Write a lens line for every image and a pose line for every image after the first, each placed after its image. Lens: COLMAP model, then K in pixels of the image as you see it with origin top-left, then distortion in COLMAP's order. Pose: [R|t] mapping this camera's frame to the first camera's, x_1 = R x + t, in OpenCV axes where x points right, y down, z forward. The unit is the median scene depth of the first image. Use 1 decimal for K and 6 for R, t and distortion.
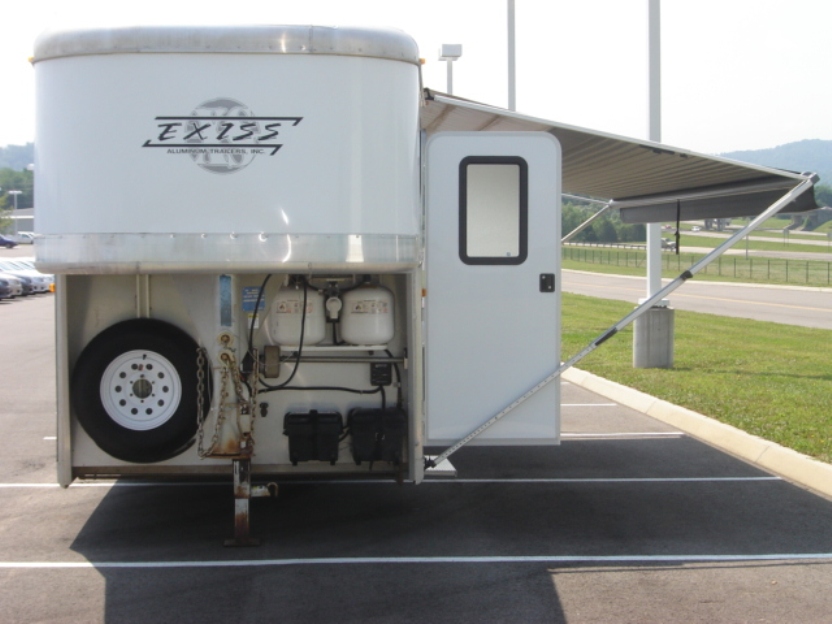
lens RADIAL K [[1519.6, 0, 416.0], [0, 1519.6, 312.0], [0, 0, 1]] dist [-0.147344, -0.027772]
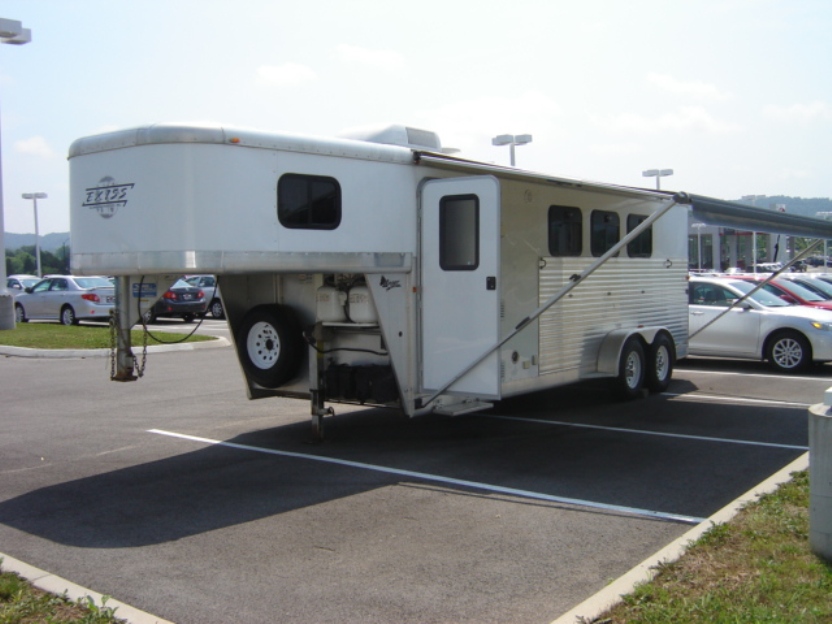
lens RADIAL K [[932.0, 0, 416.0], [0, 932.0, 312.0], [0, 0, 1]] dist [-0.174716, 0.001634]
pose [[0.737917, 0.022985, -0.674500, 0.653322], [-0.020792, 0.999720, 0.011321, -0.001263], [0.674571, 0.005671, 0.738188, 0.346642]]
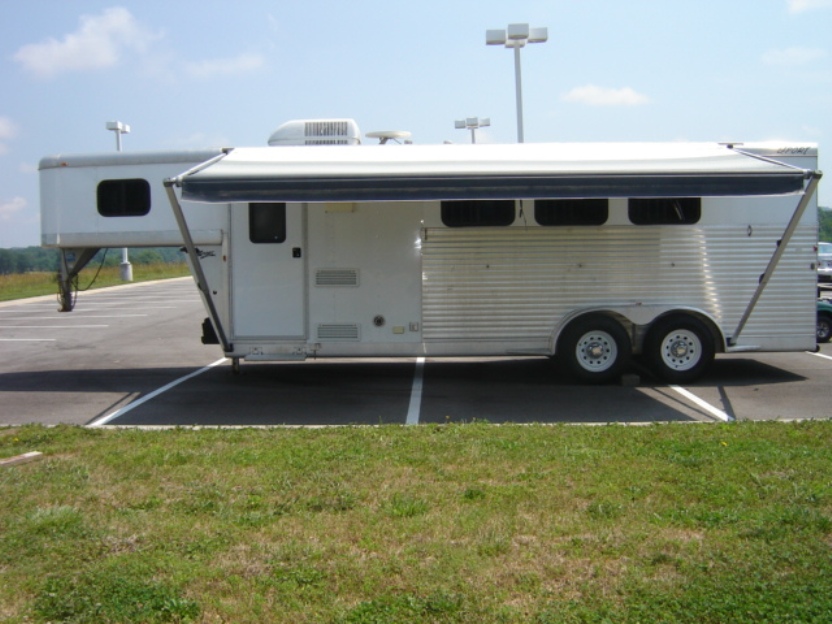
lens RADIAL K [[932.0, 0, 416.0], [0, 932.0, 312.0], [0, 0, 1]] dist [-0.174716, 0.001634]
pose [[-0.116135, 0.060279, -0.991403, 1.125073], [-0.032131, 0.997406, 0.064408, -0.025516], [0.992714, 0.039334, -0.113897, 1.326328]]
